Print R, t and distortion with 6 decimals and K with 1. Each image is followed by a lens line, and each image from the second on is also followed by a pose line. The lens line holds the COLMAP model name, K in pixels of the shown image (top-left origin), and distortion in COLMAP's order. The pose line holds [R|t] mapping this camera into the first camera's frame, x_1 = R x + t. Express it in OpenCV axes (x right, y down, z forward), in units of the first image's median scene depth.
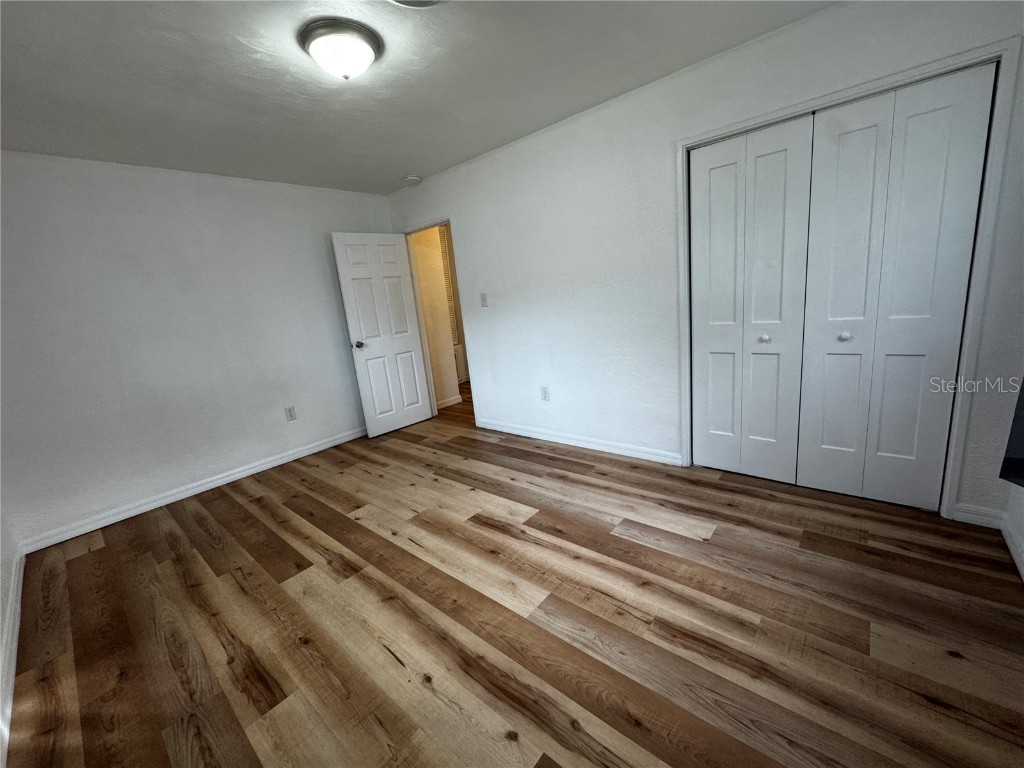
lens RADIAL K [[409.3, 0, 515.1], [0, 409.3, 380.7], [0, 0, 1]] dist [0.000910, 0.000380]
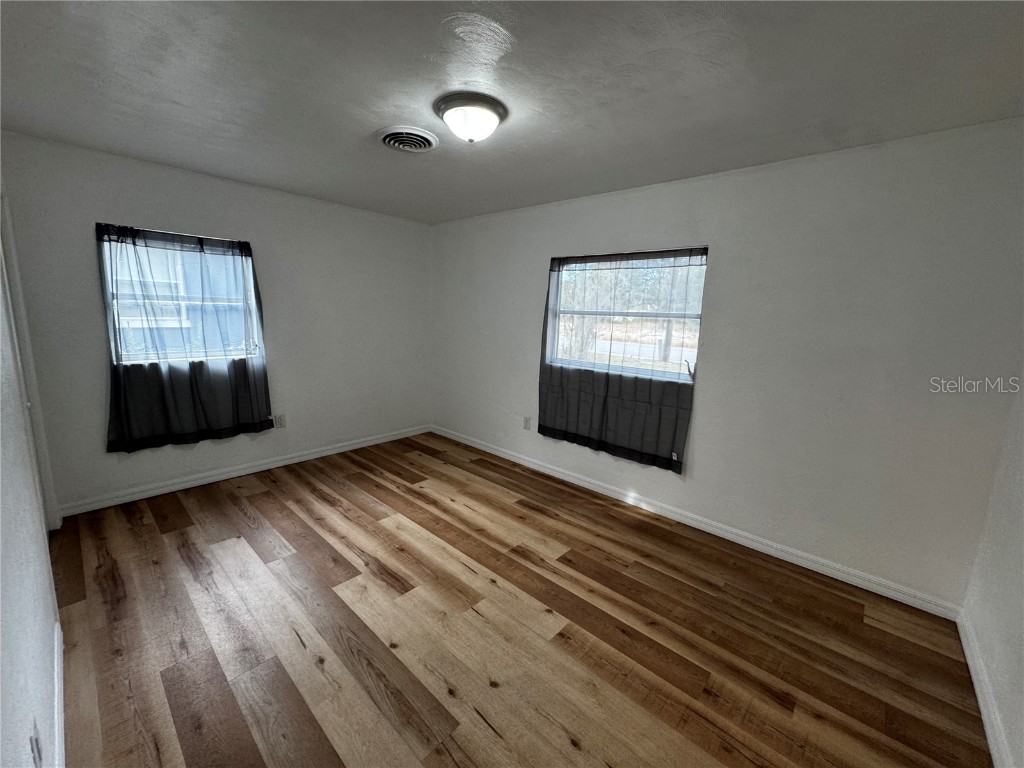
lens RADIAL K [[409.3, 0, 515.1], [0, 409.3, 380.7], [0, 0, 1]] dist [0.000910, 0.000380]
pose [[-0.997554, 0.060364, 0.035234, -0.442640], [0.069095, 0.927705, 0.366865, -0.446546], [-0.010541, 0.368403, -0.929607, 1.866483]]
